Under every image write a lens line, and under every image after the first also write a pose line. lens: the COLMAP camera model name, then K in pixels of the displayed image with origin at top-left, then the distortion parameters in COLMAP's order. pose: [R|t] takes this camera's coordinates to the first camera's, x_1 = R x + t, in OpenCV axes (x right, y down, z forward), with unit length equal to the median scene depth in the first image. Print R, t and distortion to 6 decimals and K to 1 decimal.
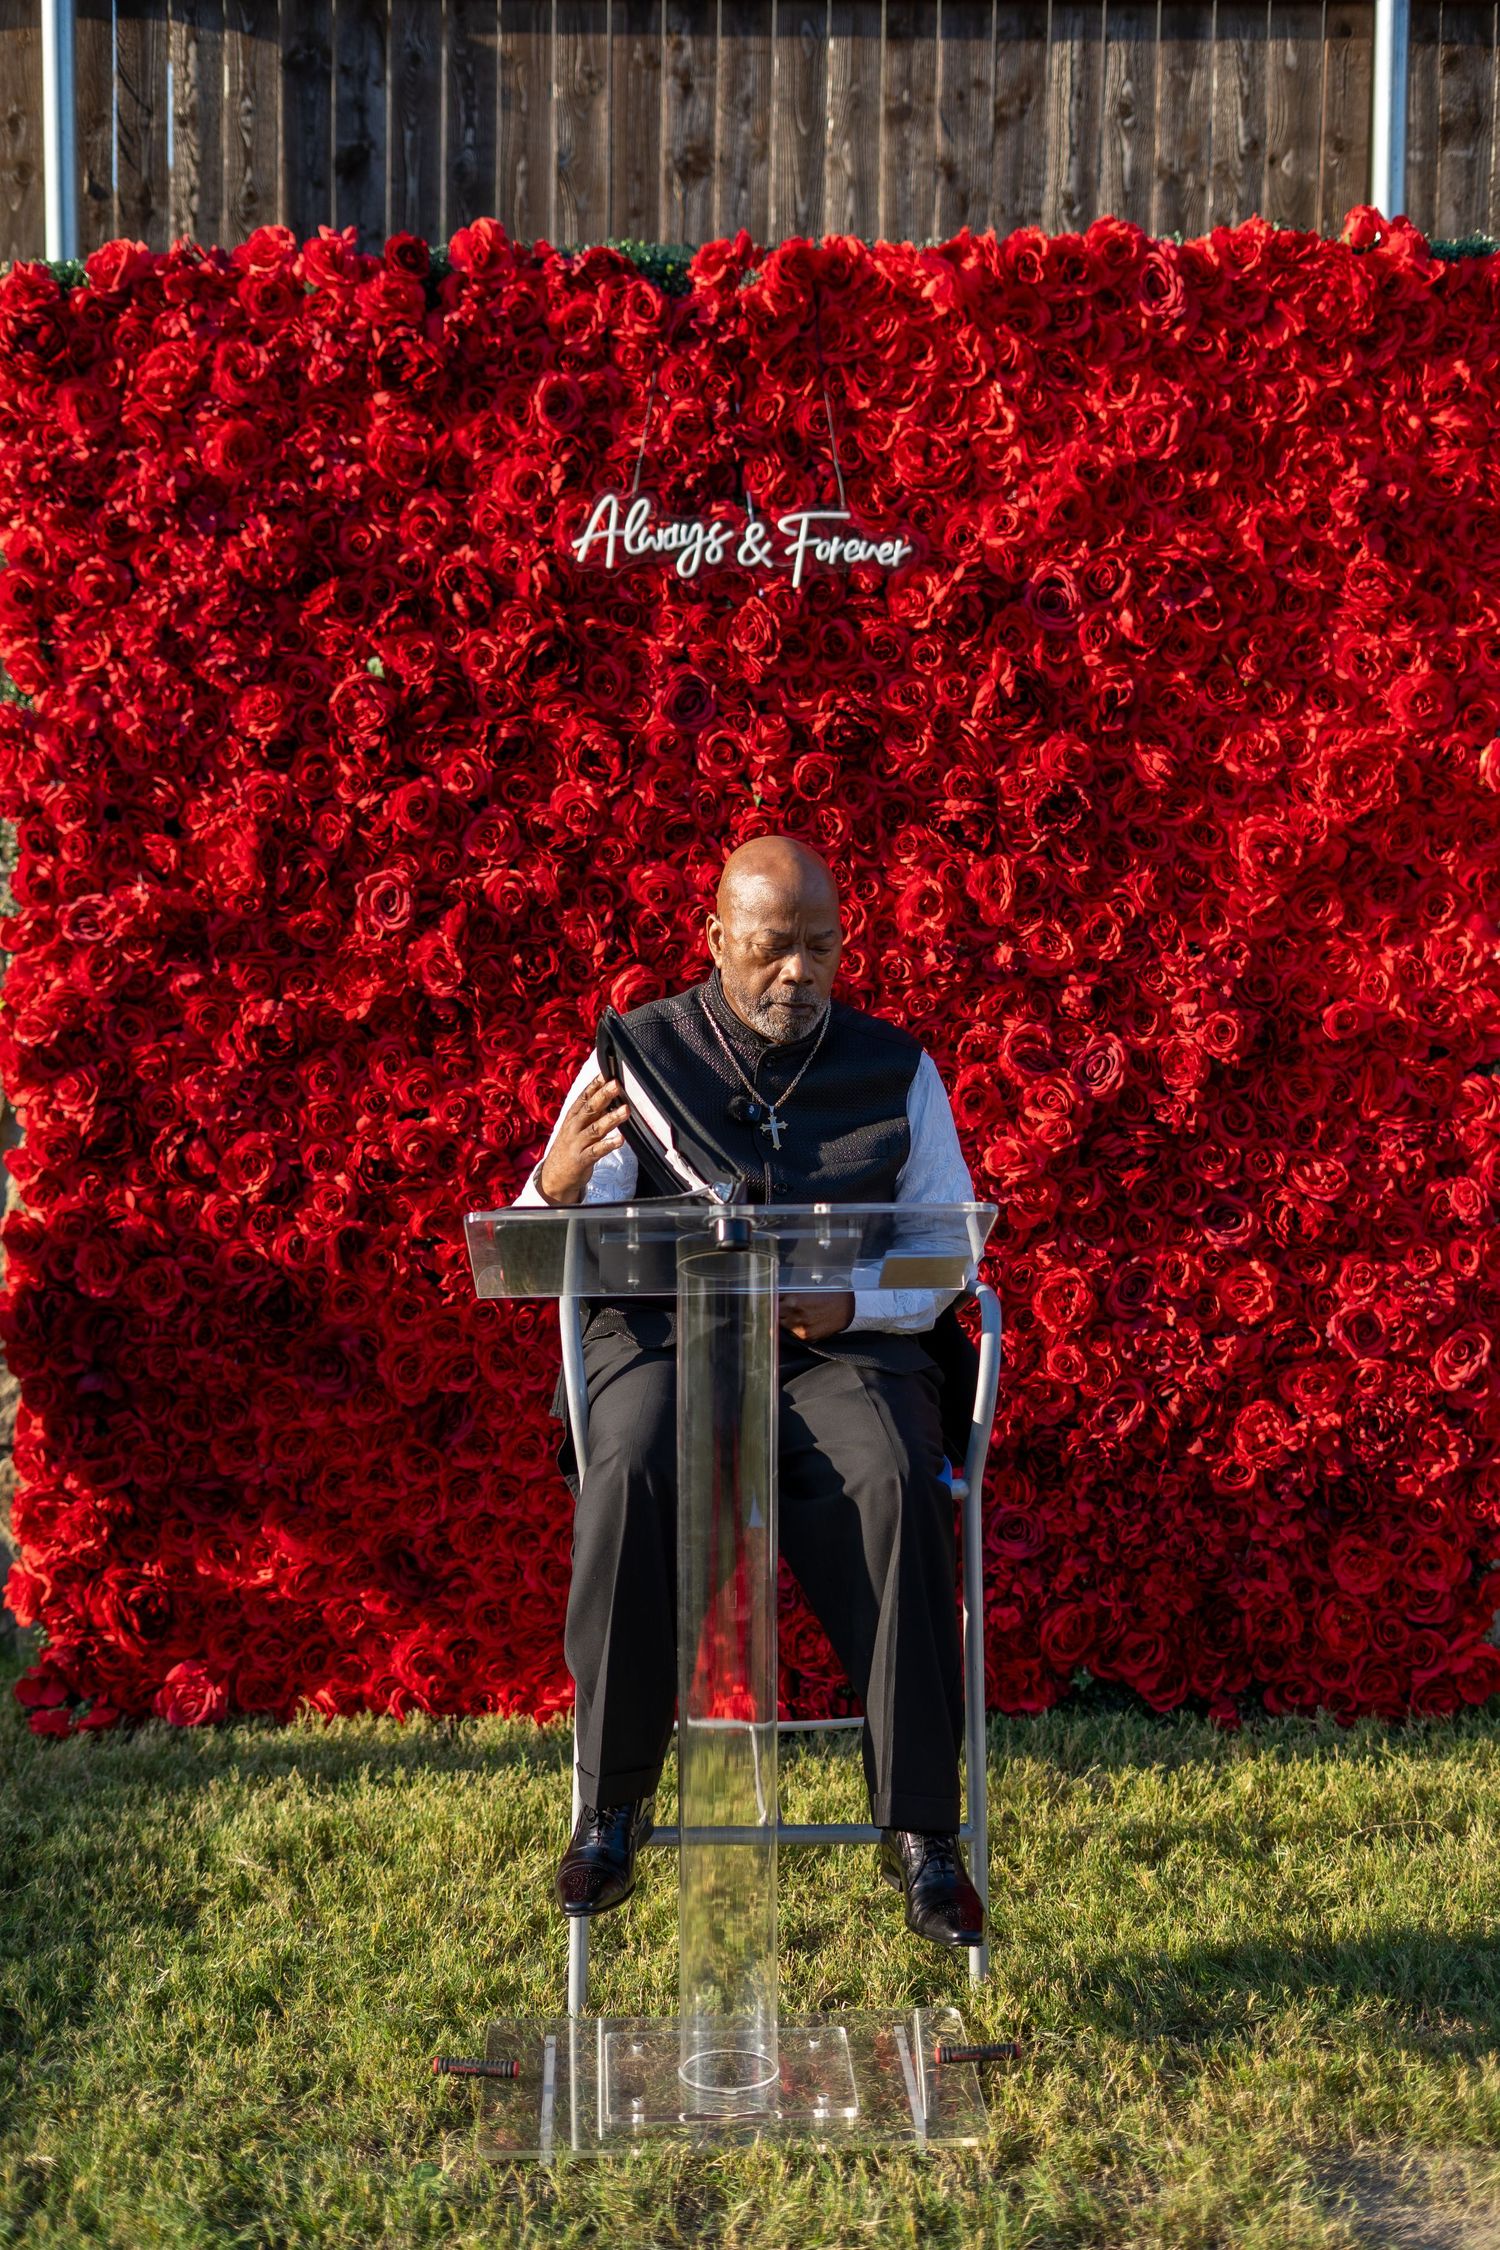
lens RADIAL K [[3292.8, 0, 754.2], [0, 3292.8, 1148.4], [0, 0, 1]] dist [-0.022534, -0.009699]
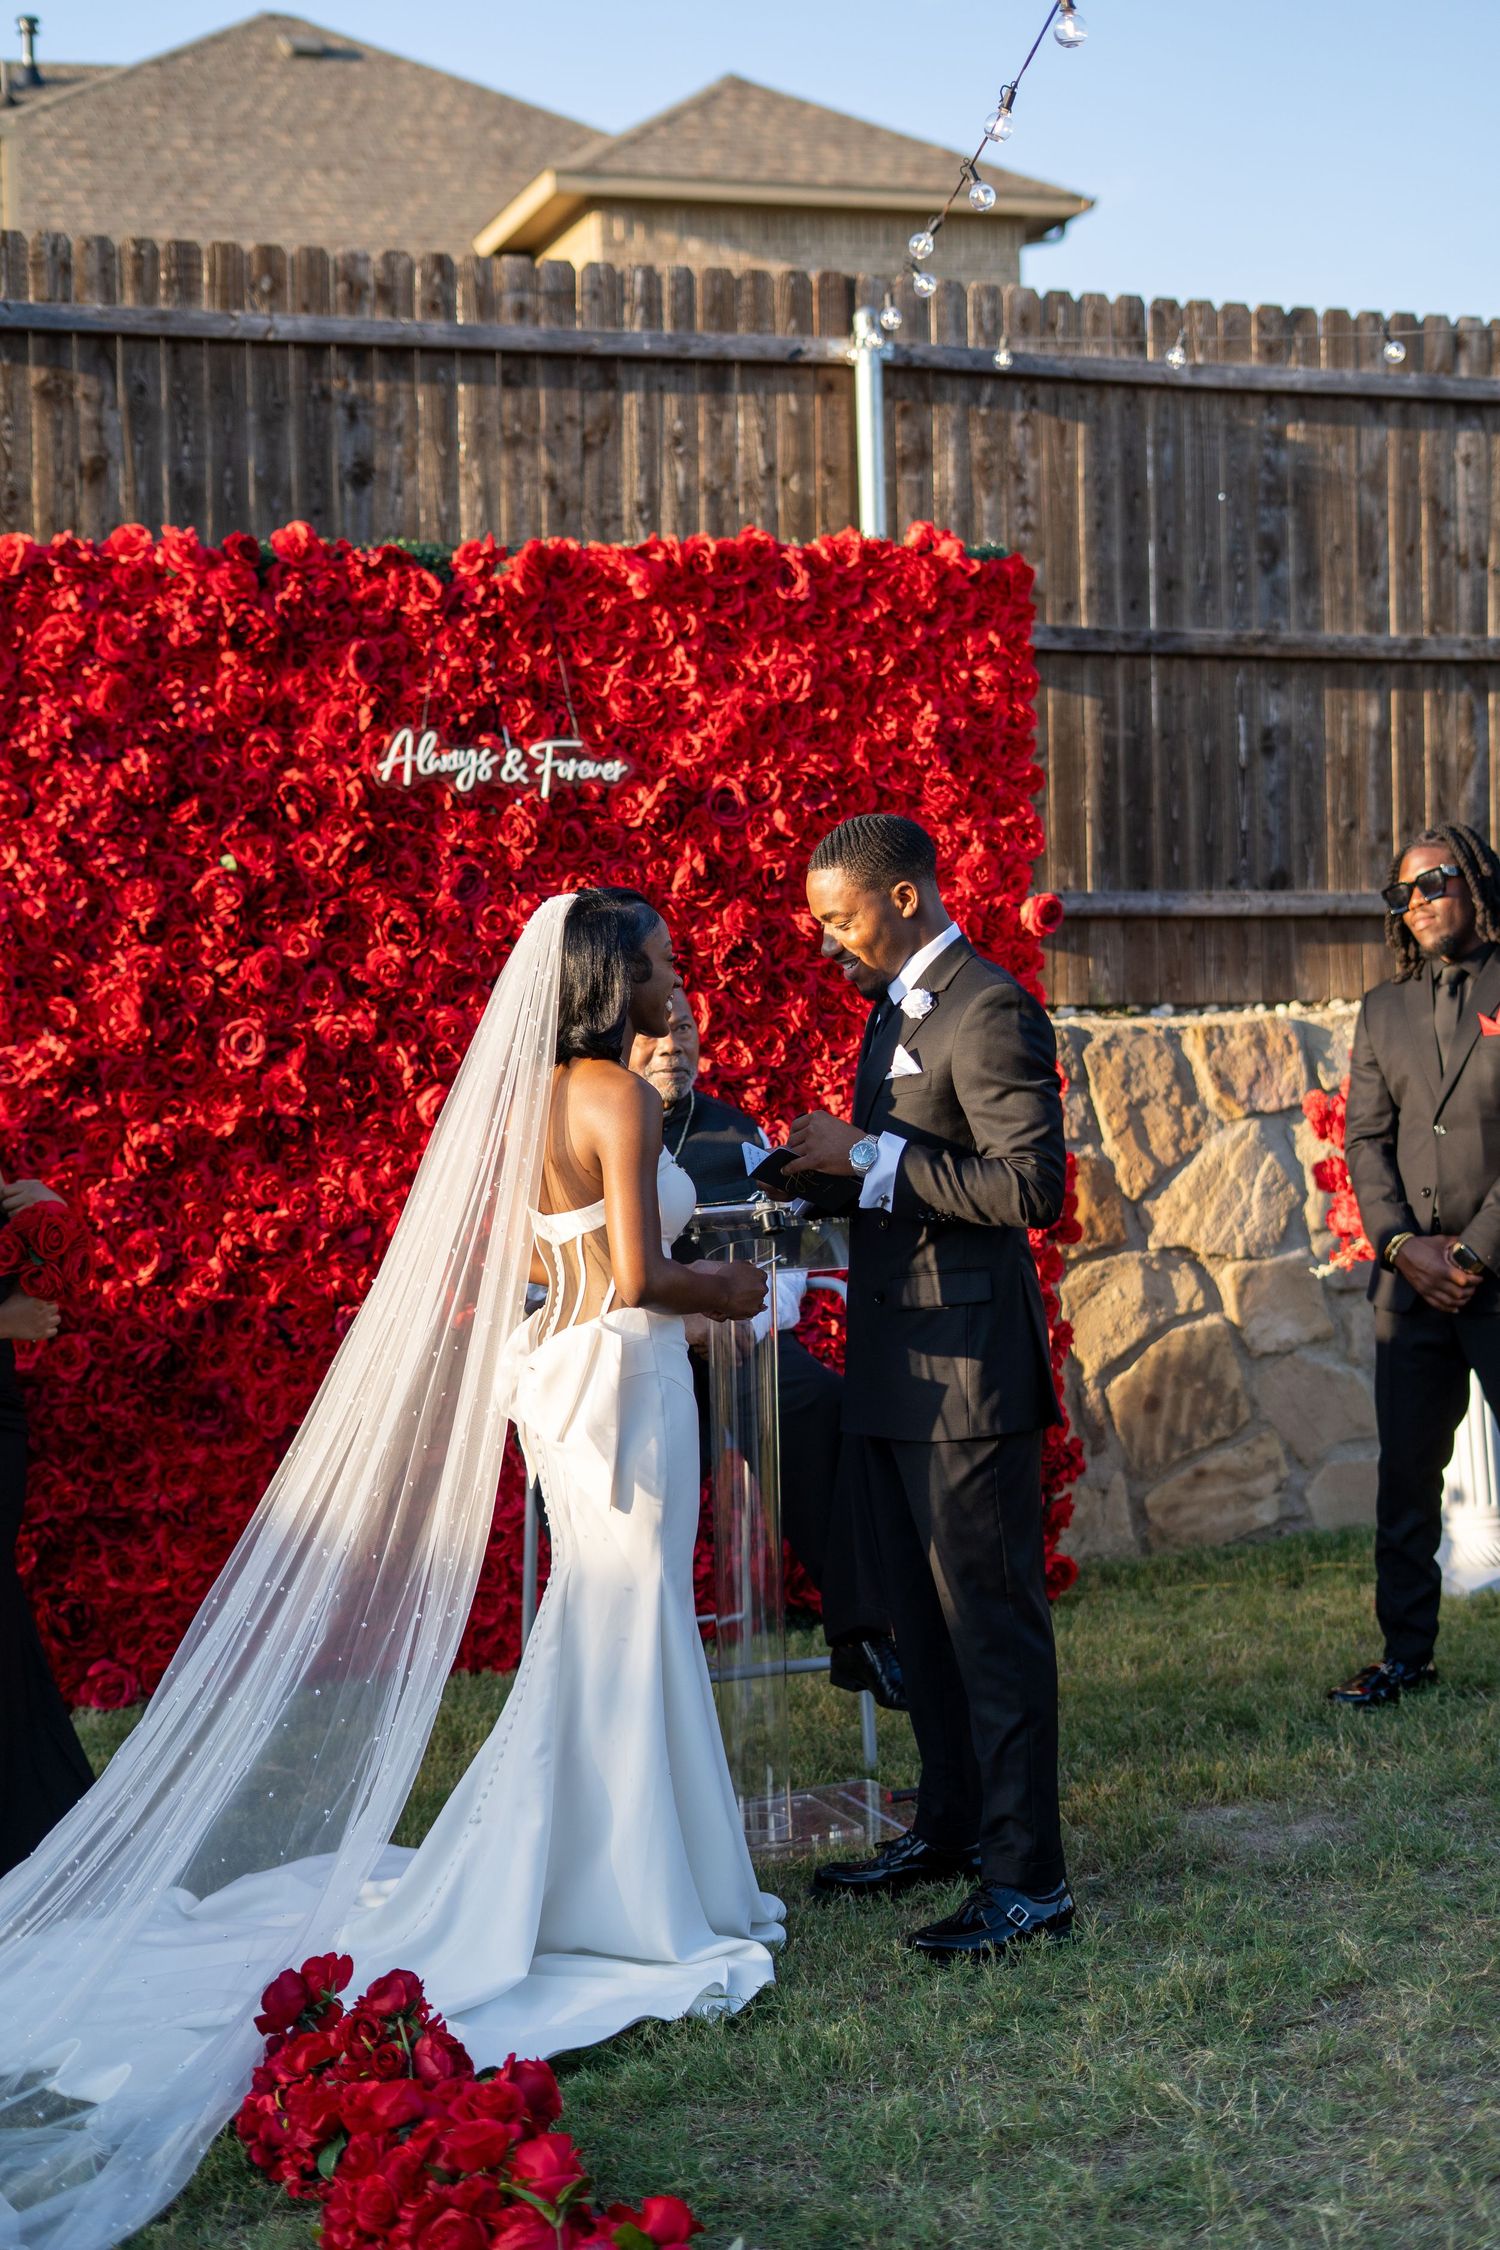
lens RADIAL K [[3292.8, 0, 754.2], [0, 3292.8, 1148.4], [0, 0, 1]] dist [-0.022534, -0.009699]
pose [[0.944173, -0.047408, 0.326022, -0.348289], [0.070216, 0.995812, -0.058543, 0.055764], [-0.321881, 0.078167, 0.943548, -0.277661]]
